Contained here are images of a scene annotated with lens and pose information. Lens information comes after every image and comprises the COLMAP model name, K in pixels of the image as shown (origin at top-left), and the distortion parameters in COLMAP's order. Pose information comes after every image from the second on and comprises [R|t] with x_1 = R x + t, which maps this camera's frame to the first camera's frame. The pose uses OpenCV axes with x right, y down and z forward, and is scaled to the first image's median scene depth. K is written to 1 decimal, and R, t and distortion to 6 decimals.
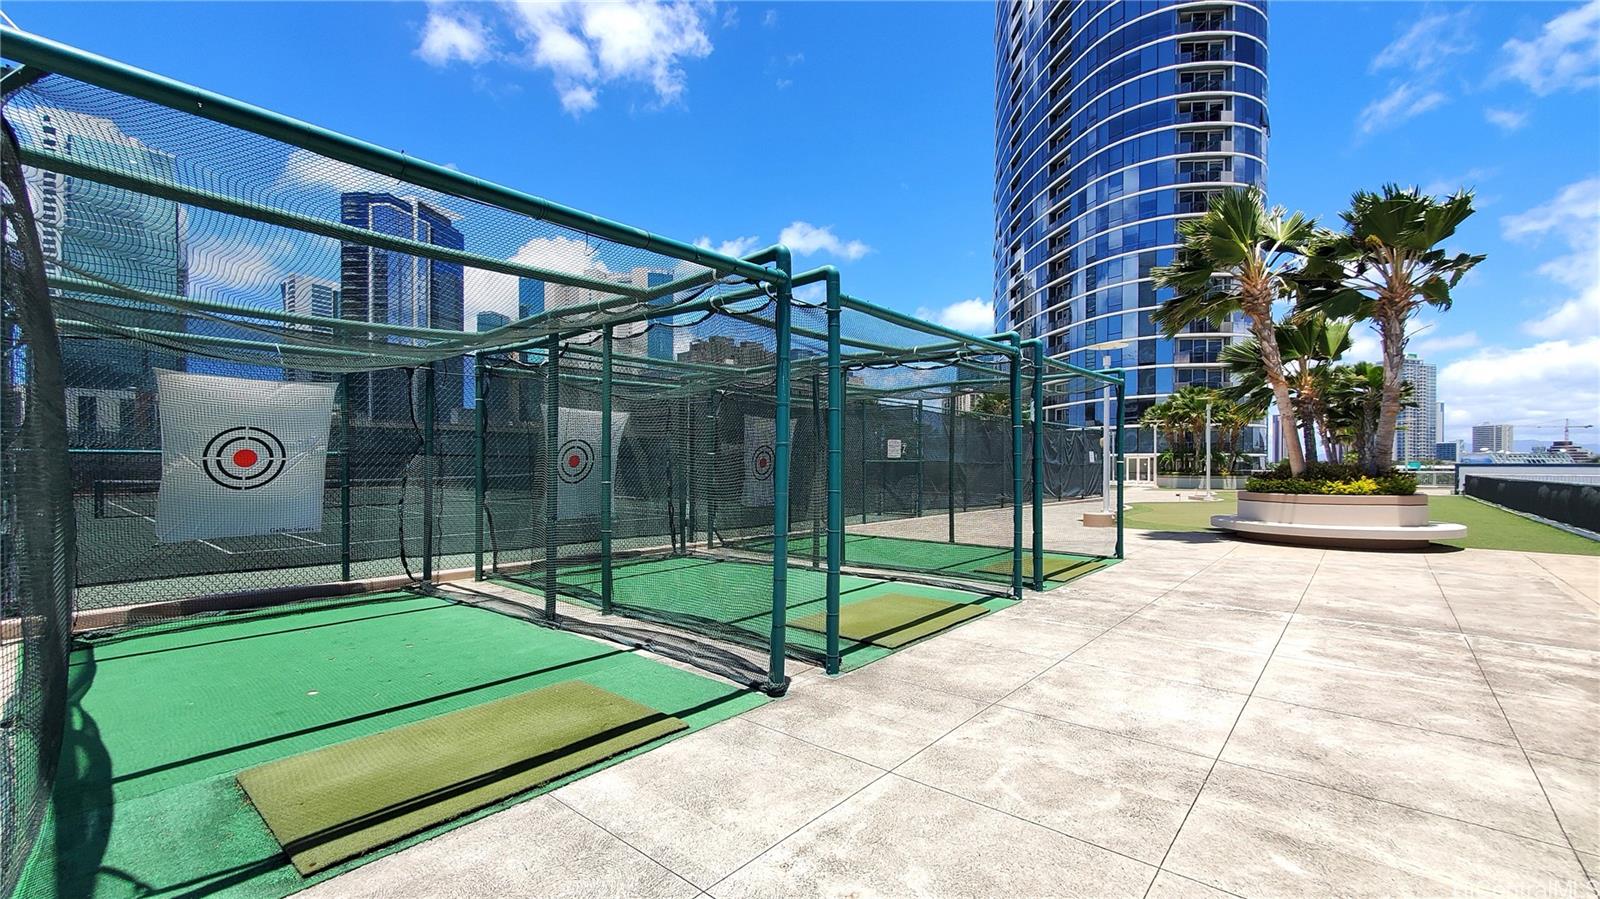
lens RADIAL K [[654.3, 0, 799.8], [0, 654.3, 472.3], [0, 0, 1]] dist [-0.000355, -0.000059]
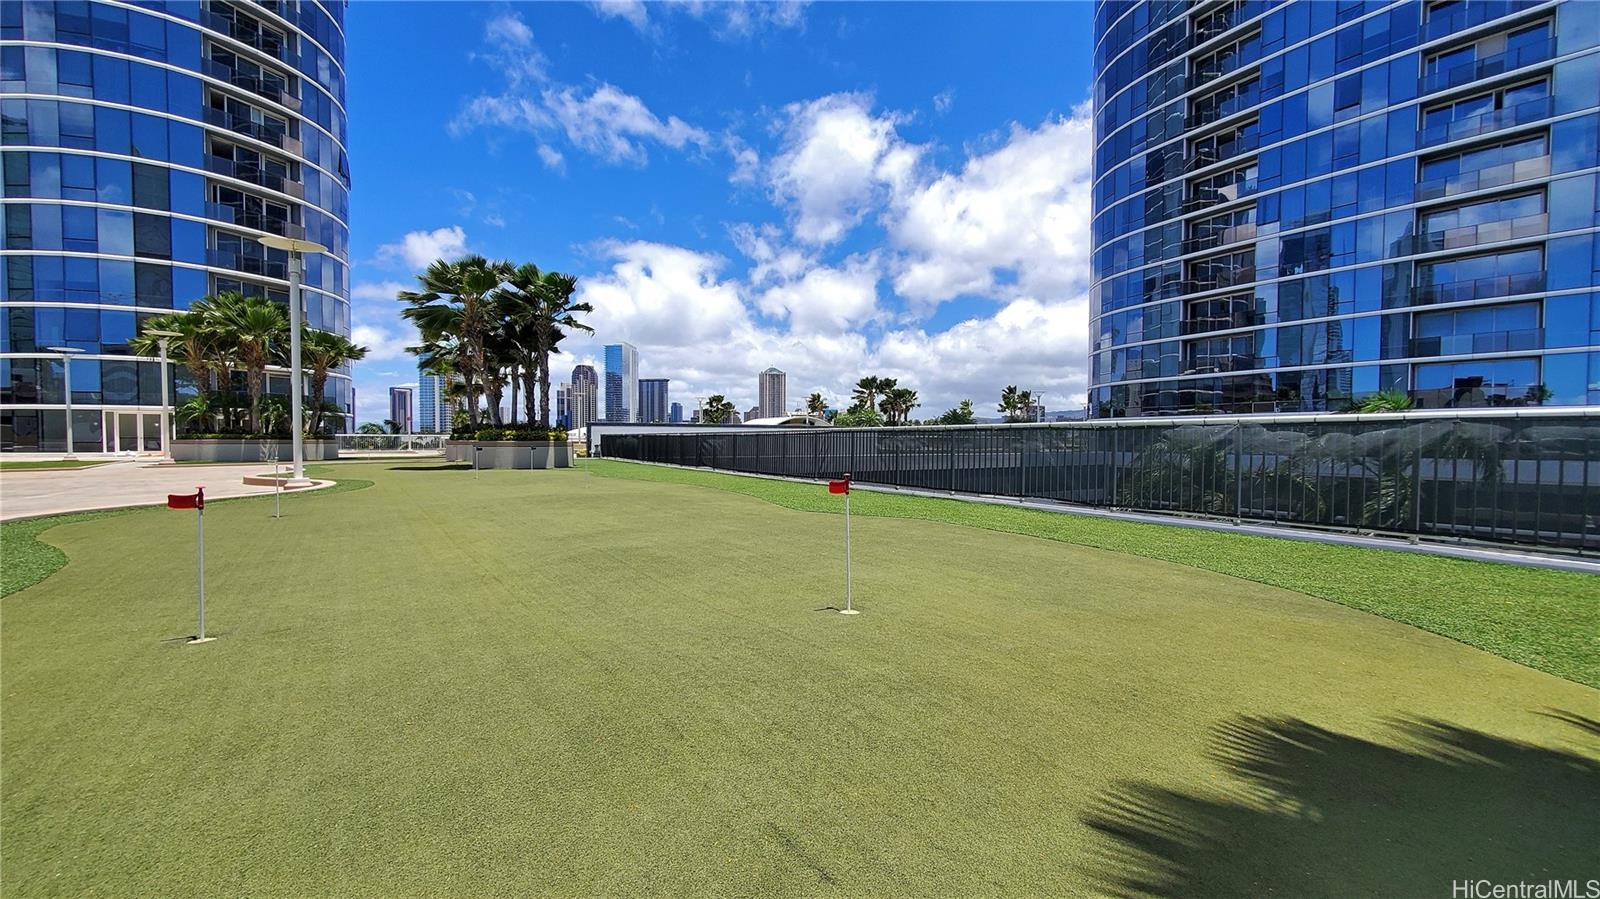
lens RADIAL K [[615.1, 0, 800.0], [0, 615.1, 449.5], [0, 0, 1]] dist [-0.000538, -0.000106]
pose [[0.289702, -0.018783, 0.956932, 0.209092], [0.008558, 0.999818, 0.017034, 0.008885], [-0.957079, 0.003255, 0.289811, 0.353637]]
